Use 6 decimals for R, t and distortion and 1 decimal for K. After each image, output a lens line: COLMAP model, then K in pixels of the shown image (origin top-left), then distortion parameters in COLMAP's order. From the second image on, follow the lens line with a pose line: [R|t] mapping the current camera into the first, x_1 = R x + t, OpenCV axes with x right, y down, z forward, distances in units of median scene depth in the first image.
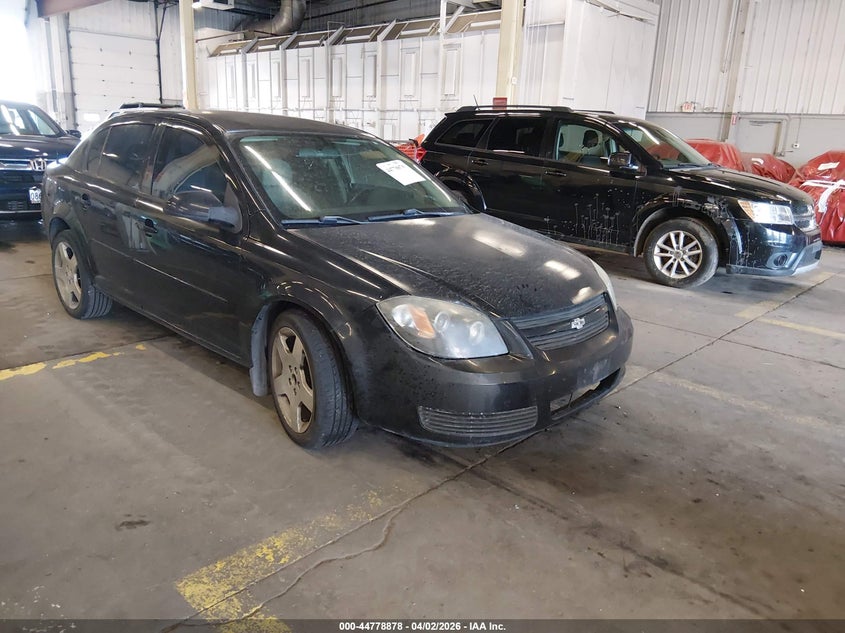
lens RADIAL K [[670.5, 0, 421.0], [0, 670.5, 314.6], [0, 0, 1]] dist [0.006718, -0.008975]
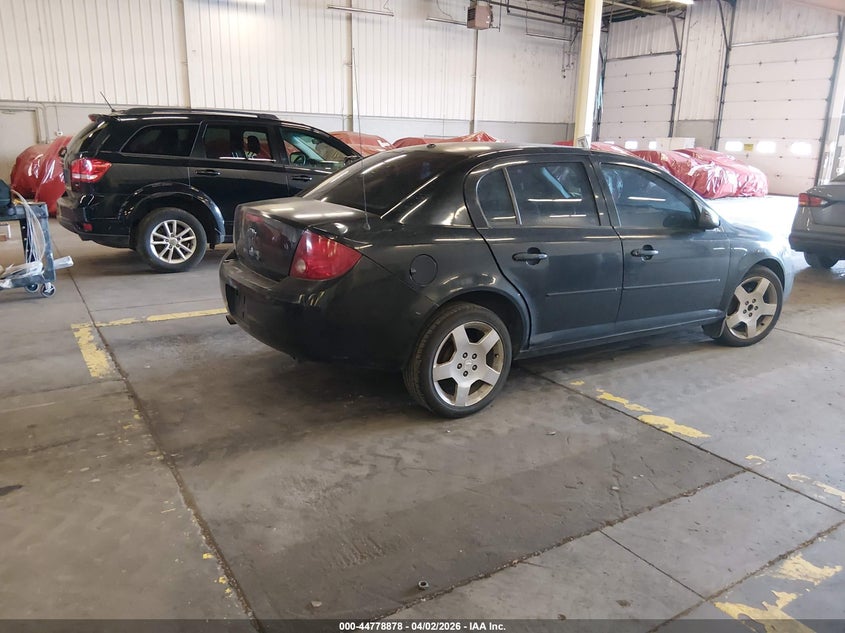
lens RADIAL K [[642.0, 0, 413.7], [0, 642.0, 318.5], [0, 0, 1]] dist [-0.048231, 0.003419]
pose [[0.268210, -0.303418, 0.914331, -0.661297], [0.246861, 0.939062, 0.239211, -0.166042], [-0.931194, 0.161554, 0.326768, 0.443012]]
